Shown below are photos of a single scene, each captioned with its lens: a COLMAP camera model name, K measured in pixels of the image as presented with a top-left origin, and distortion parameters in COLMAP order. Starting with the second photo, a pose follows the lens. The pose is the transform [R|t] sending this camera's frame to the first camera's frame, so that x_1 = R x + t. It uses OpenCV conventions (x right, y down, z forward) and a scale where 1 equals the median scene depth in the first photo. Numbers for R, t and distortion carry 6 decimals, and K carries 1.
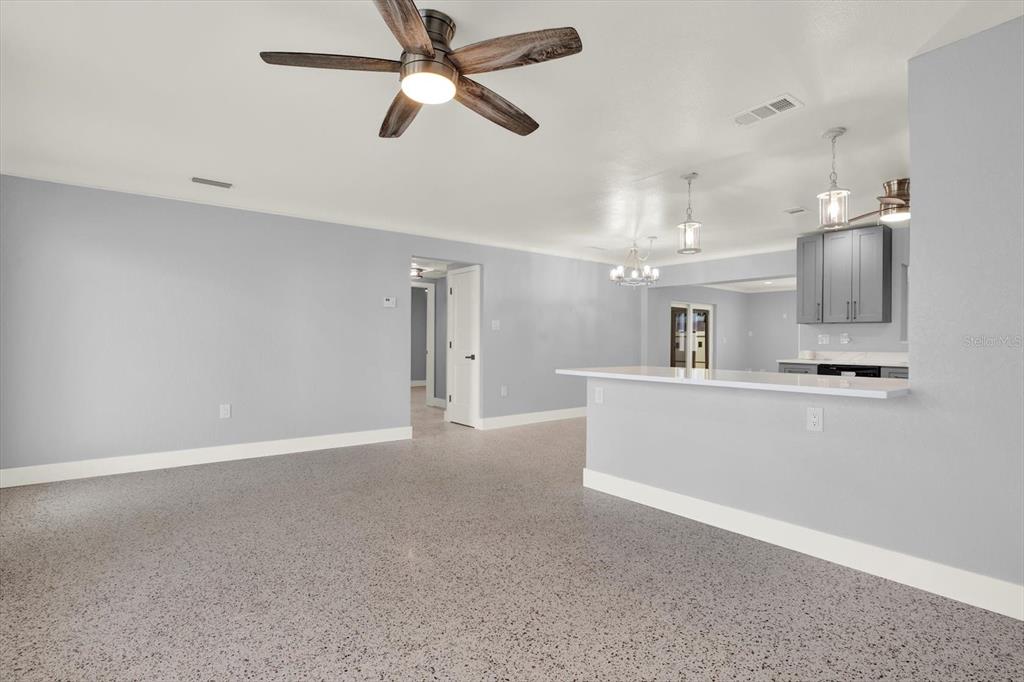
lens RADIAL K [[488.0, 0, 527.4], [0, 488.0, 340.4], [0, 0, 1]] dist [-0.032267, 0.000554]
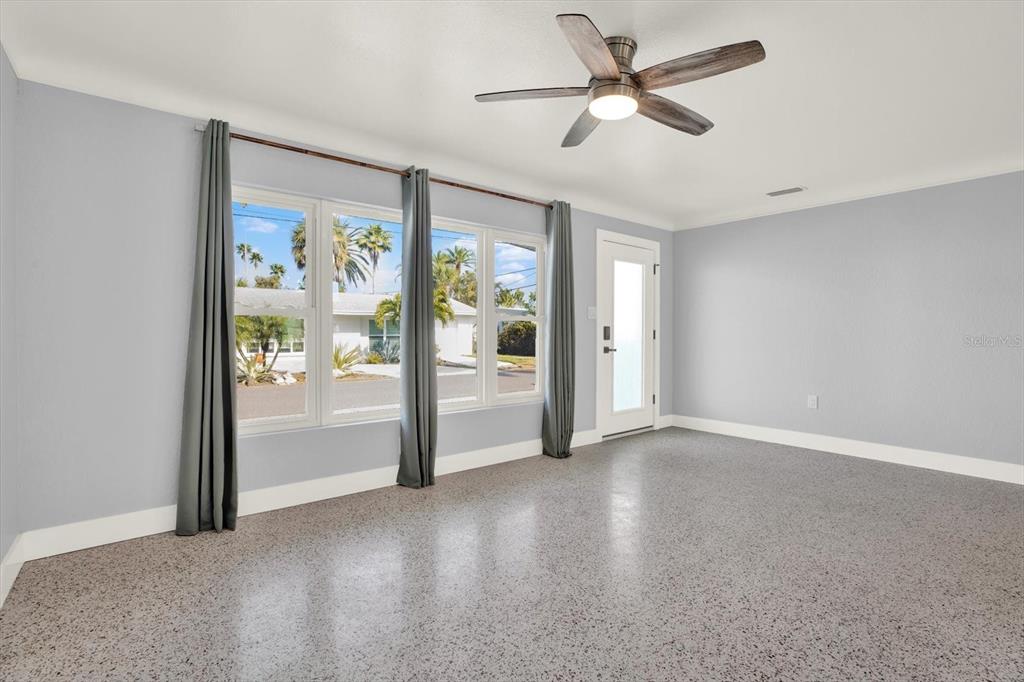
lens RADIAL K [[488.0, 0, 527.4], [0, 488.0, 340.4], [0, 0, 1]] dist [-0.032267, 0.000554]
pose [[0.026243, 0.011551, -0.999589, 0.781192], [-0.002815, 0.999930, 0.011481, 0.004894], [0.999652, 0.002512, 0.026274, 0.660748]]
